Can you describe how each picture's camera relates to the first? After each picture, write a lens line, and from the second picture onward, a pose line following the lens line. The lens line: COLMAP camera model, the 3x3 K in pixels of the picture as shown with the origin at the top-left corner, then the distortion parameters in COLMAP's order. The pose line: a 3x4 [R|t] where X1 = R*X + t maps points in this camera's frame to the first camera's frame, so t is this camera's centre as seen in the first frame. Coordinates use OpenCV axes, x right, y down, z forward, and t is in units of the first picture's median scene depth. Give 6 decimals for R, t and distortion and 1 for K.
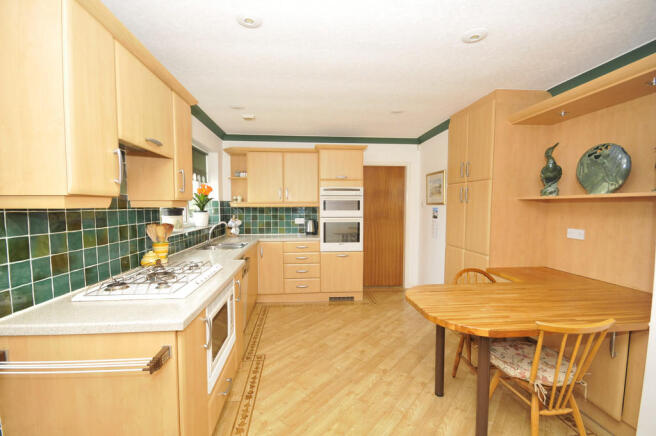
lens RADIAL K [[289.0, 0, 328.3], [0, 289.0, 218.5], [0, 0, 1]] dist [0.002028, -0.001359]
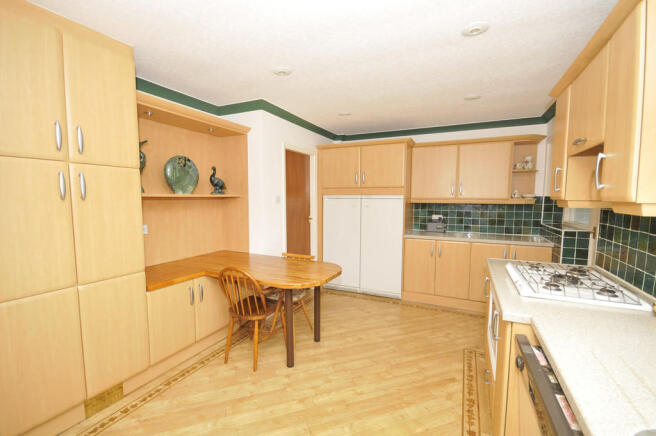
lens RADIAL K [[289.0, 0, 326.4], [0, 289.0, 221.9], [0, 0, 1]] dist [0.002028, -0.001359]
pose [[-0.851680, -0.044814, 0.522143, -0.170382], [0.021156, 0.992585, 0.119699, -0.055184], [-0.523635, 0.112992, -0.844416, 0.972088]]
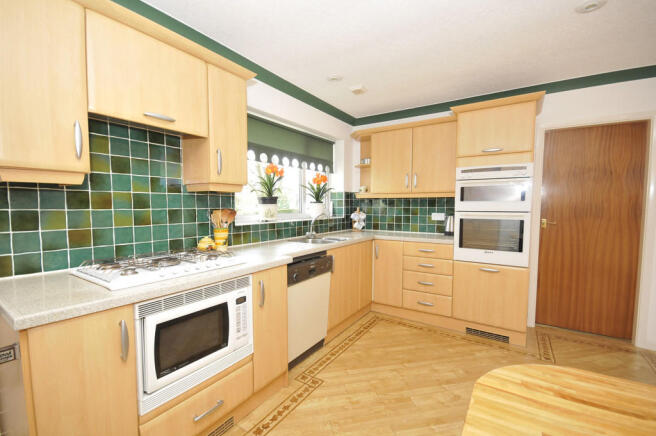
lens RADIAL K [[289.0, 0, 325.5], [0, 289.0, 220.2], [0, 0, 1]] dist [0.002028, -0.001359]
pose [[0.777514, 0.036172, -0.627824, 0.170788], [-0.030526, 0.999338, 0.019772, 0.013589], [0.628124, 0.003791, 0.778104, 0.258264]]
